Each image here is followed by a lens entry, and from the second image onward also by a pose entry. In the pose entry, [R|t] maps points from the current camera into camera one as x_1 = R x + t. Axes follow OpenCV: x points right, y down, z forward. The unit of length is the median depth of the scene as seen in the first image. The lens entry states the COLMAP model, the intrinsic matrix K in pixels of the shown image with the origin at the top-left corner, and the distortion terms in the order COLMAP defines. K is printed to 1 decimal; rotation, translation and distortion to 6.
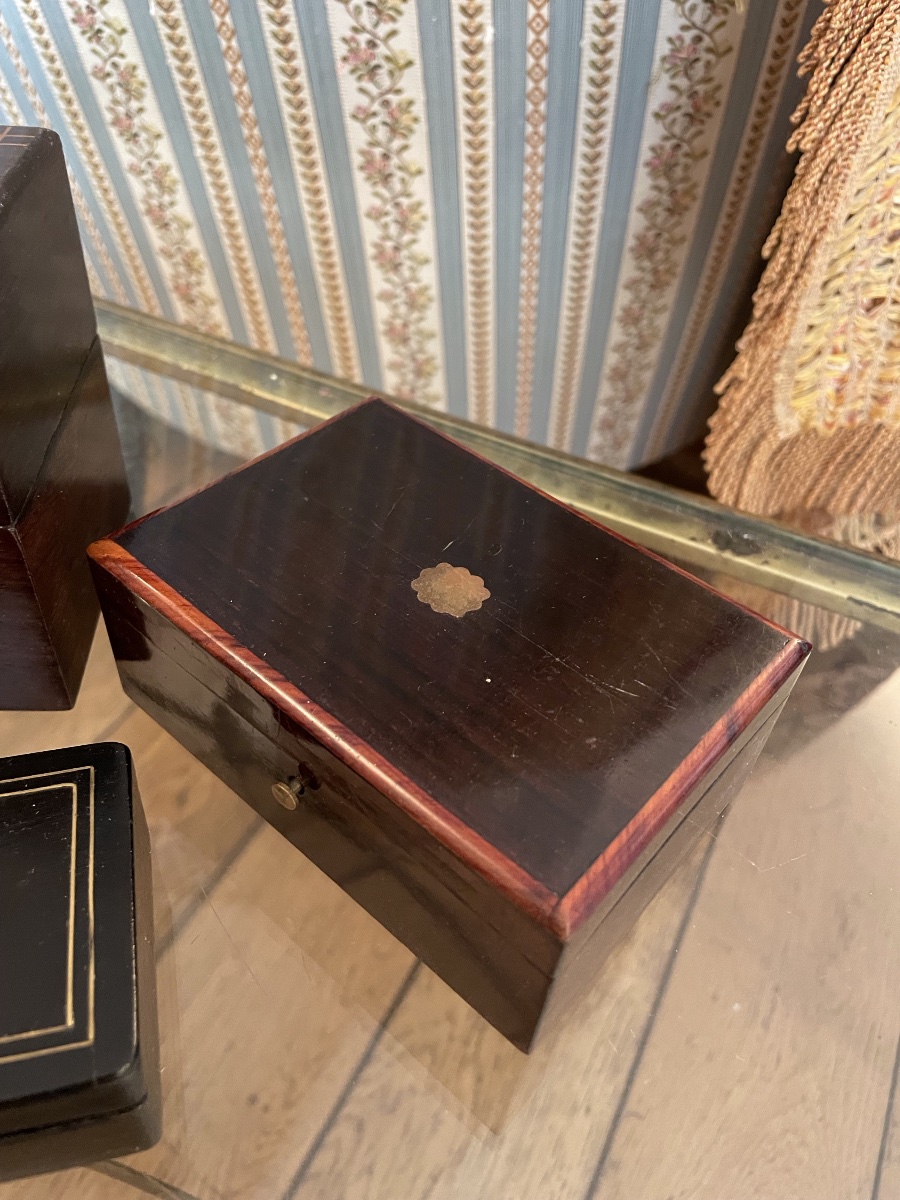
lens RADIAL K [[942.3, 0, 444.1], [0, 942.3, 607.7], [0, 0, 1]] dist [0.060726, -0.110427]
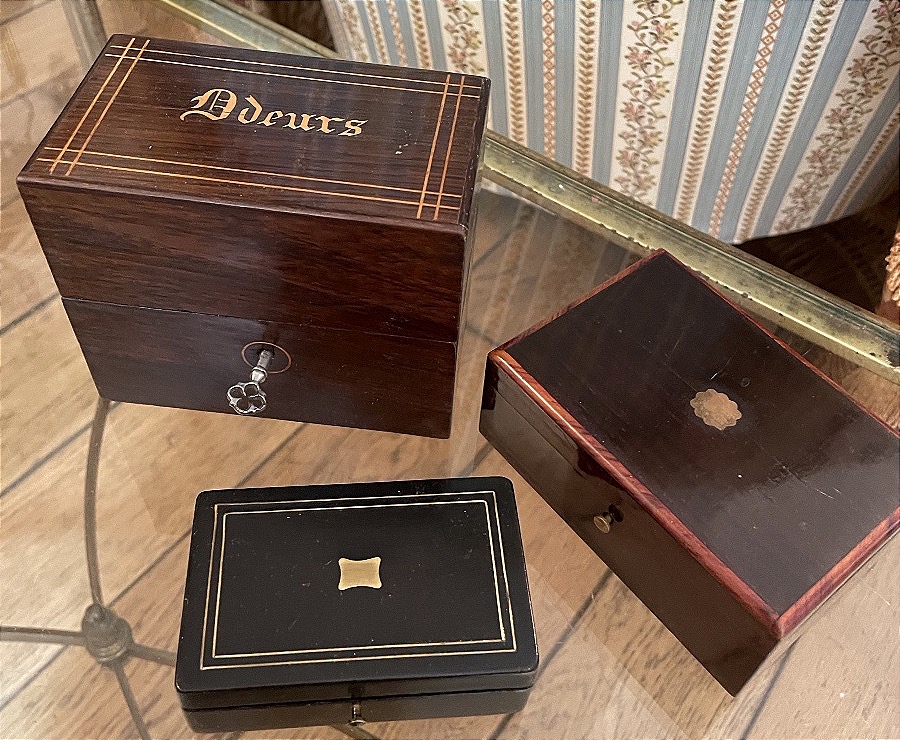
lens RADIAL K [[935.8, 0, 458.6], [0, 935.8, 348.9], [0, 0, 1]] dist [0.028128, 0.000000]
pose [[0.986076, 0.119191, -0.115963, -0.119247], [-0.108077, 0.989317, 0.097836, -0.108715], [0.126385, -0.083940, 0.988423, -0.287256]]
